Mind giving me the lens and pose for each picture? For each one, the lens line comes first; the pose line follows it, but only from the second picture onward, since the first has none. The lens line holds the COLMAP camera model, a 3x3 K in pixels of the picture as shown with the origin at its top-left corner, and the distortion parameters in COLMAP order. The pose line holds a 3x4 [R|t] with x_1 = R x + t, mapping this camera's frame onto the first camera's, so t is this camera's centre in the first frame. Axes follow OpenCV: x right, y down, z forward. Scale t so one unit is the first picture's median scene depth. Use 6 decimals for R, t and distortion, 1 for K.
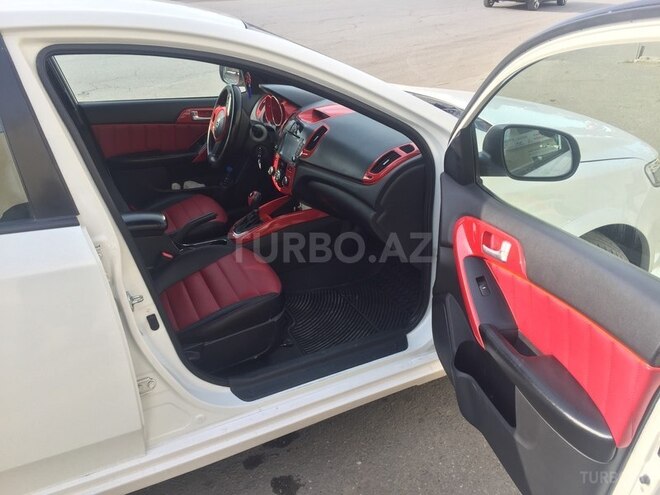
lens RADIAL K [[564.0, 0, 330.0], [0, 564.0, 247.5], [0, 0, 1]] dist [0.086245, -0.158850]
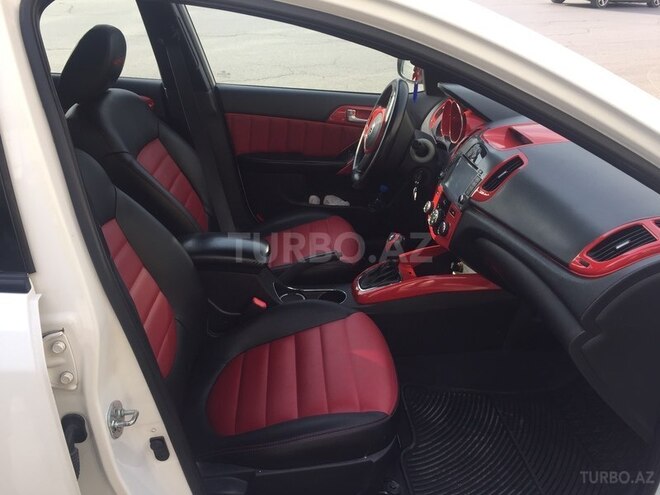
lens RADIAL K [[564.0, 0, 330.0], [0, 564.0, 247.5], [0, 0, 1]] dist [0.086245, -0.158850]
pose [[0.935059, 0.188838, -0.300009, 0.001038], [-0.188259, 0.981626, 0.031116, -0.085715], [0.300372, 0.027384, 0.953429, 0.302083]]
